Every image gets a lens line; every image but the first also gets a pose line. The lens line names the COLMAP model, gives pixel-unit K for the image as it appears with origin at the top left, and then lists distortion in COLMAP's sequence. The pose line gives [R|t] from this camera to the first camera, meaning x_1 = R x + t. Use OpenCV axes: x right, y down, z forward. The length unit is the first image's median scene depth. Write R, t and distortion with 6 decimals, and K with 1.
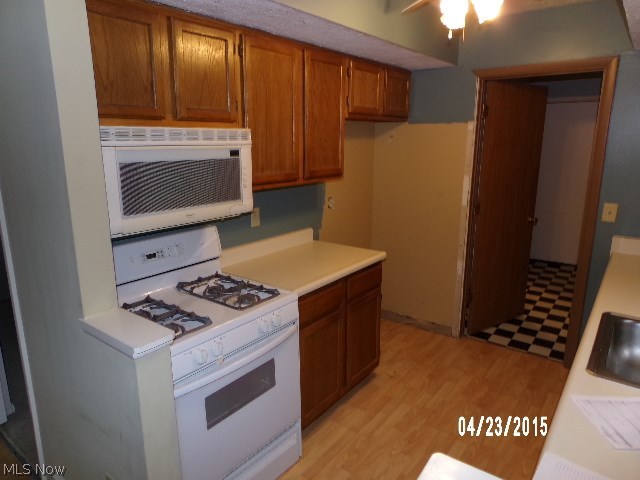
lens RADIAL K [[432.7, 0, 320.0], [0, 432.7, 240.0], [0, 0, 1]] dist [-0.002298, 0.000066]
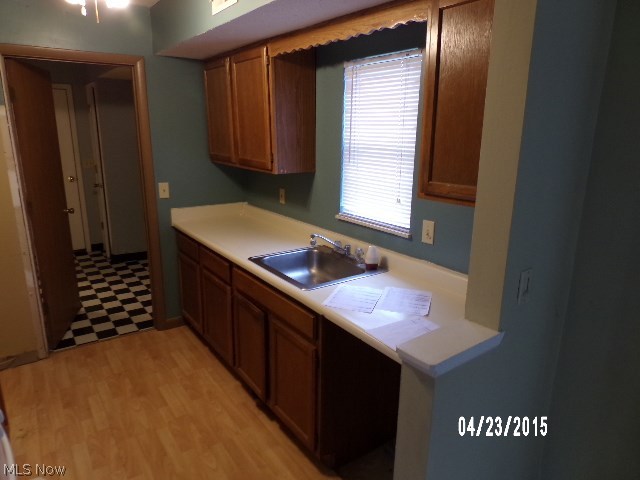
lens RADIAL K [[432.7, 0, 320.0], [0, 432.7, 240.0], [0, 0, 1]] dist [-0.002298, 0.000066]
pose [[0.297880, -0.235535, 0.925090, -0.296249], [0.205733, 0.962149, 0.178724, -0.048844], [-0.932170, 0.137083, 0.335062, 0.185562]]
